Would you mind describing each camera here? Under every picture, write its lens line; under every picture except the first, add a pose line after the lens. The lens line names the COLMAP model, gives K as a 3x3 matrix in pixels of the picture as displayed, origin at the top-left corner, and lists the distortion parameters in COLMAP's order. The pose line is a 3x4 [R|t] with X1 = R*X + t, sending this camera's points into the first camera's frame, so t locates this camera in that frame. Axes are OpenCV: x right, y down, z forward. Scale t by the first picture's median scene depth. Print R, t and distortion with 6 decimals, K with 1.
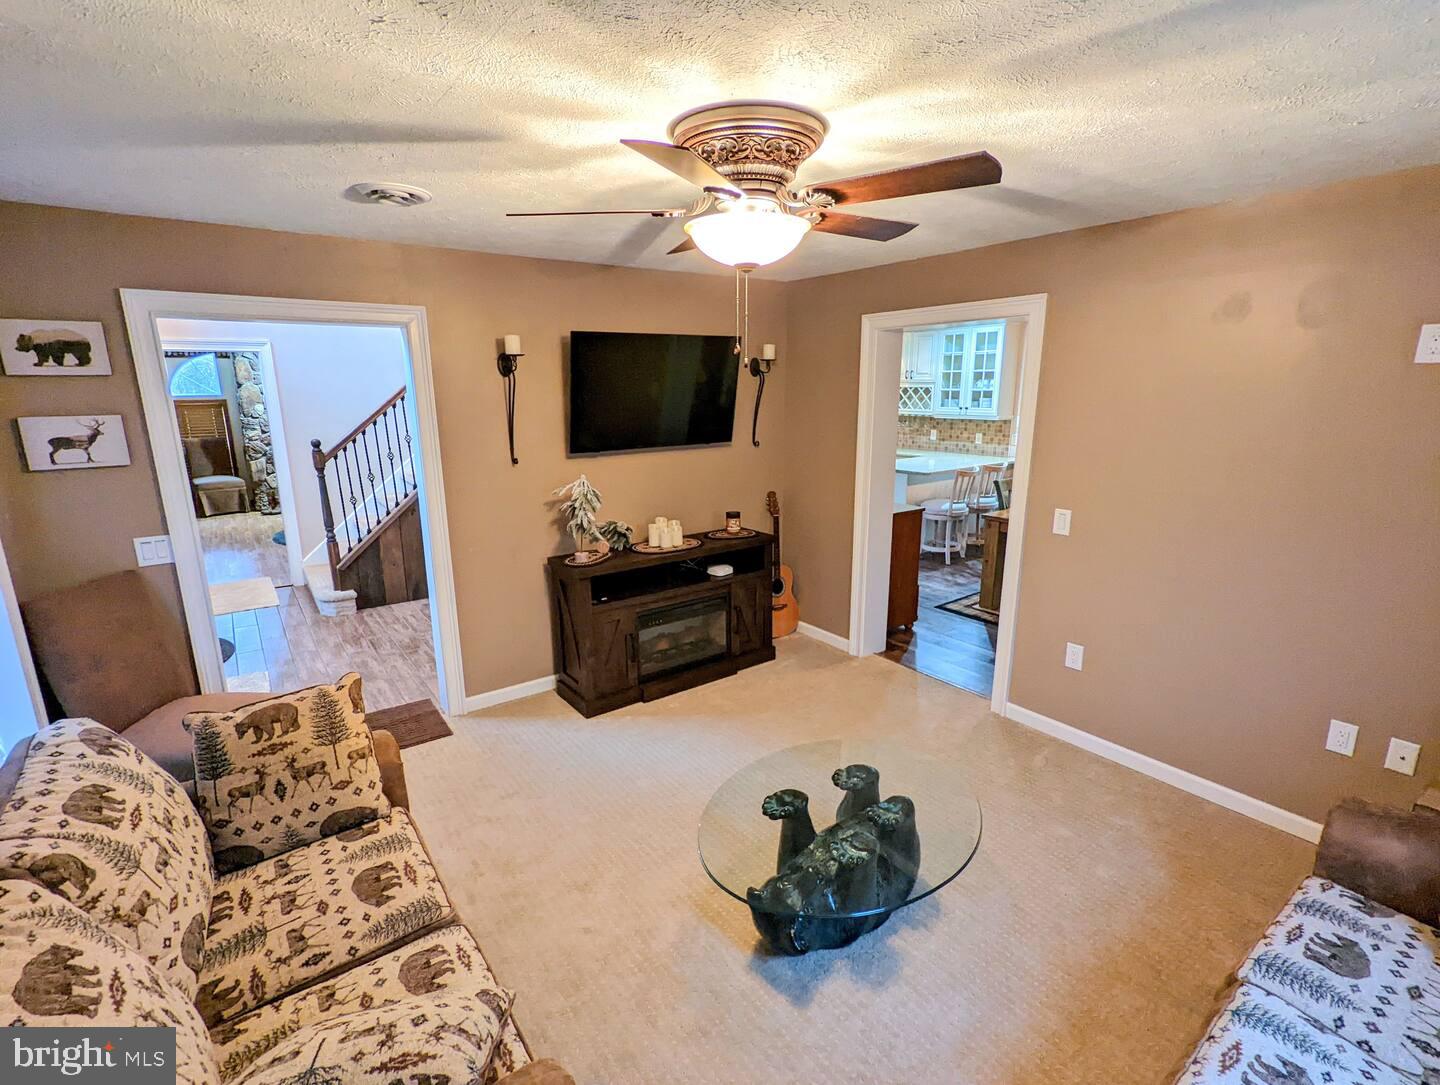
lens RADIAL K [[679.4, 0, 718.5], [0, 679.4, 546.5], [0, 0, 1]] dist [-0.001183, -0.001181]
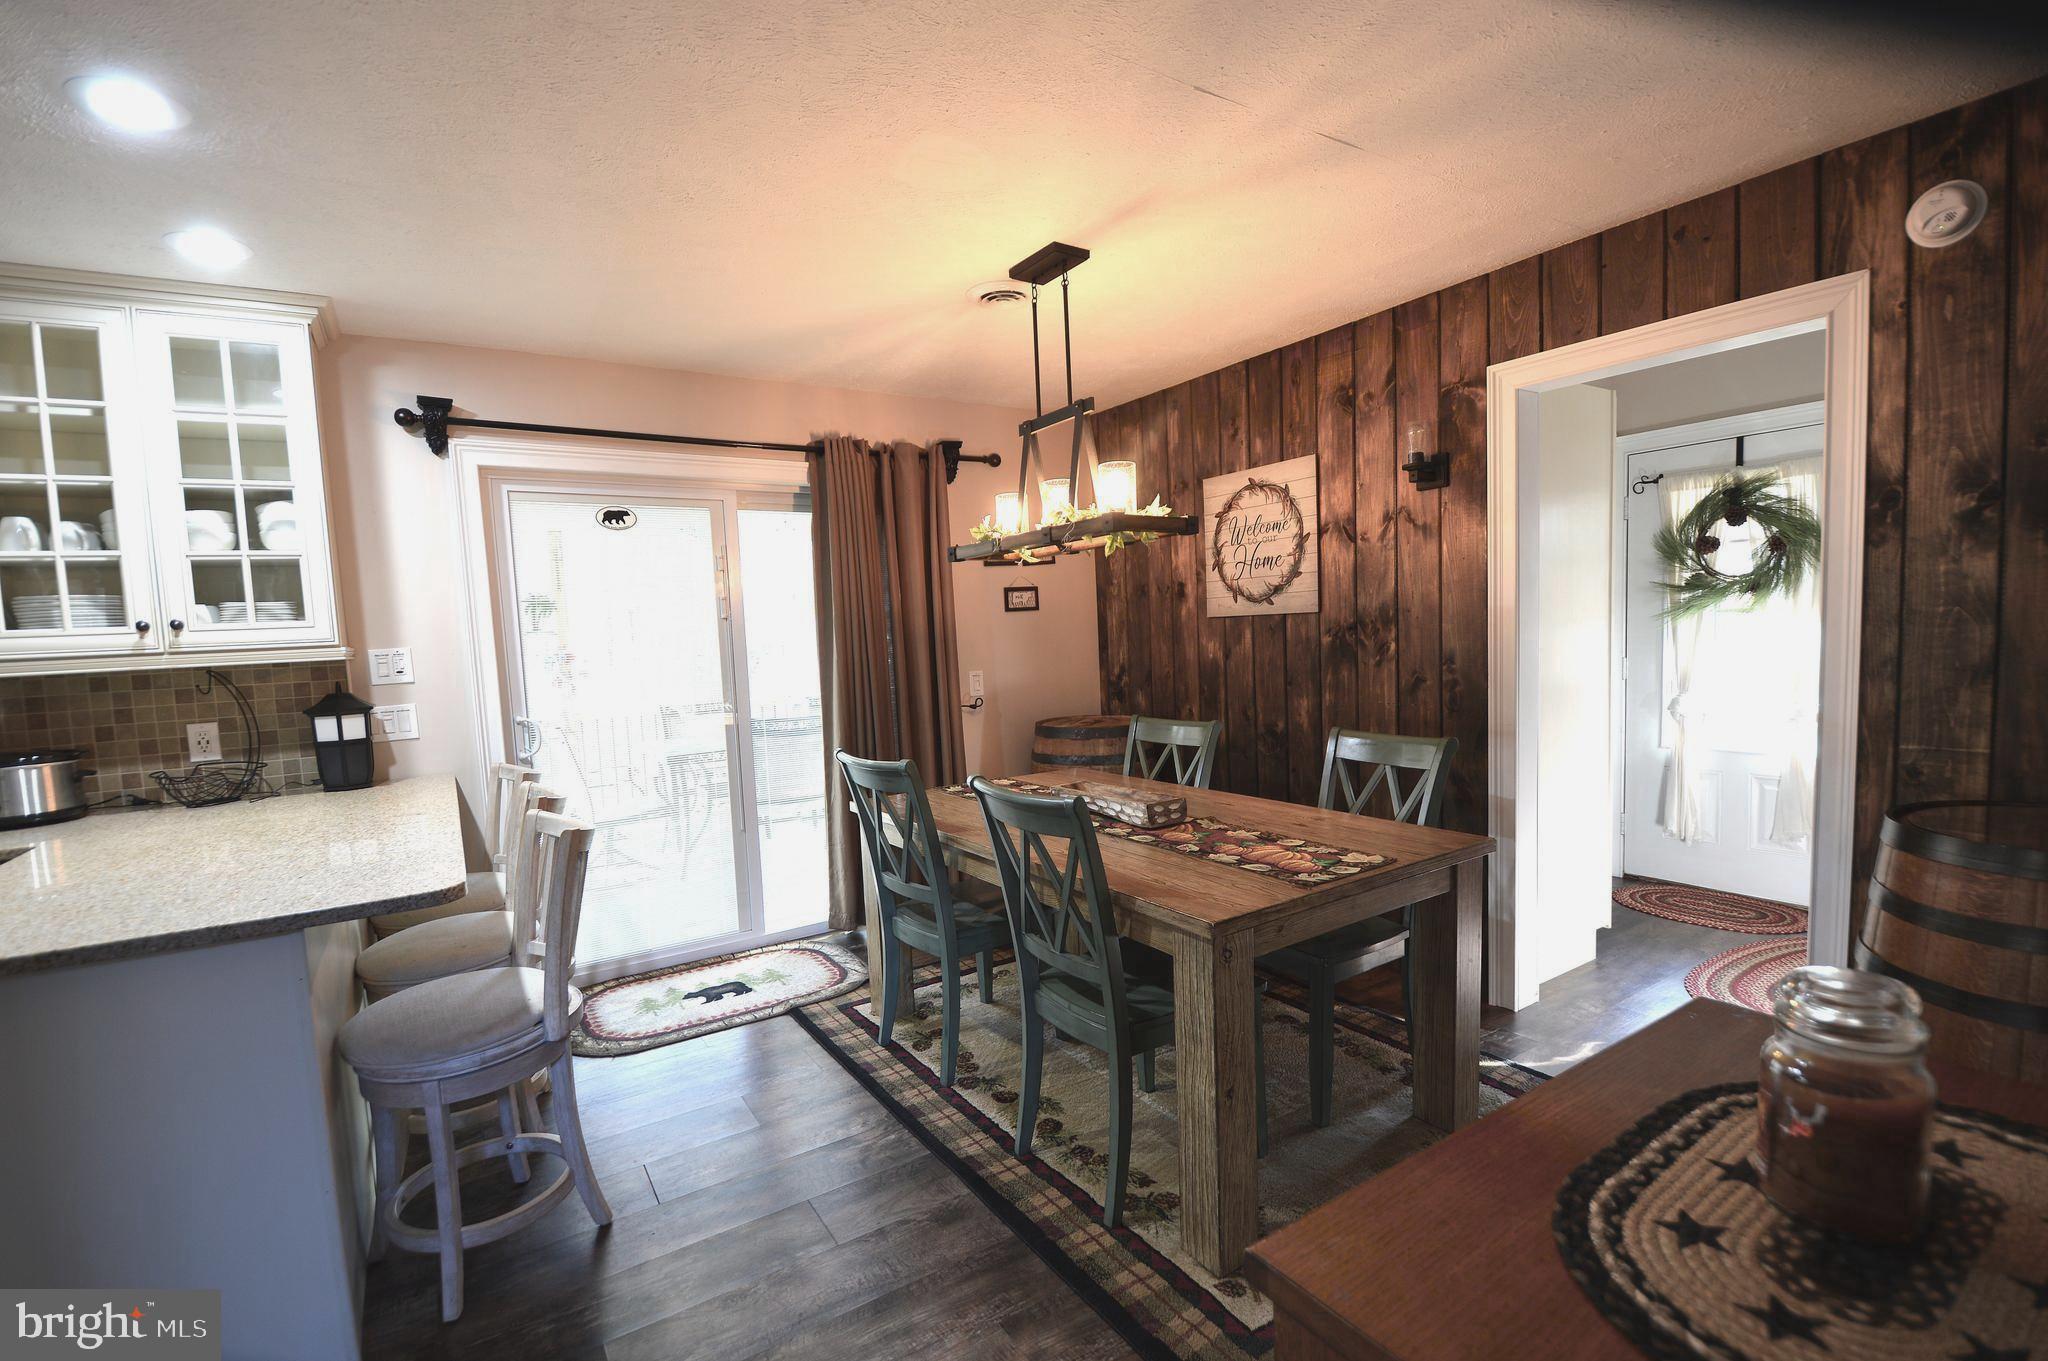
lens RADIAL K [[897.2, 0, 1016.6], [0, 897.2, 703.9], [0, 0, 1]] dist [-0.000645, -0.013270]
pose [[0.056518, -0.076371, 0.995476, 0.054142], [0.267885, 0.961669, 0.058568, -0.108917], [-0.961792, 0.263363, 0.074810, 0.663658]]
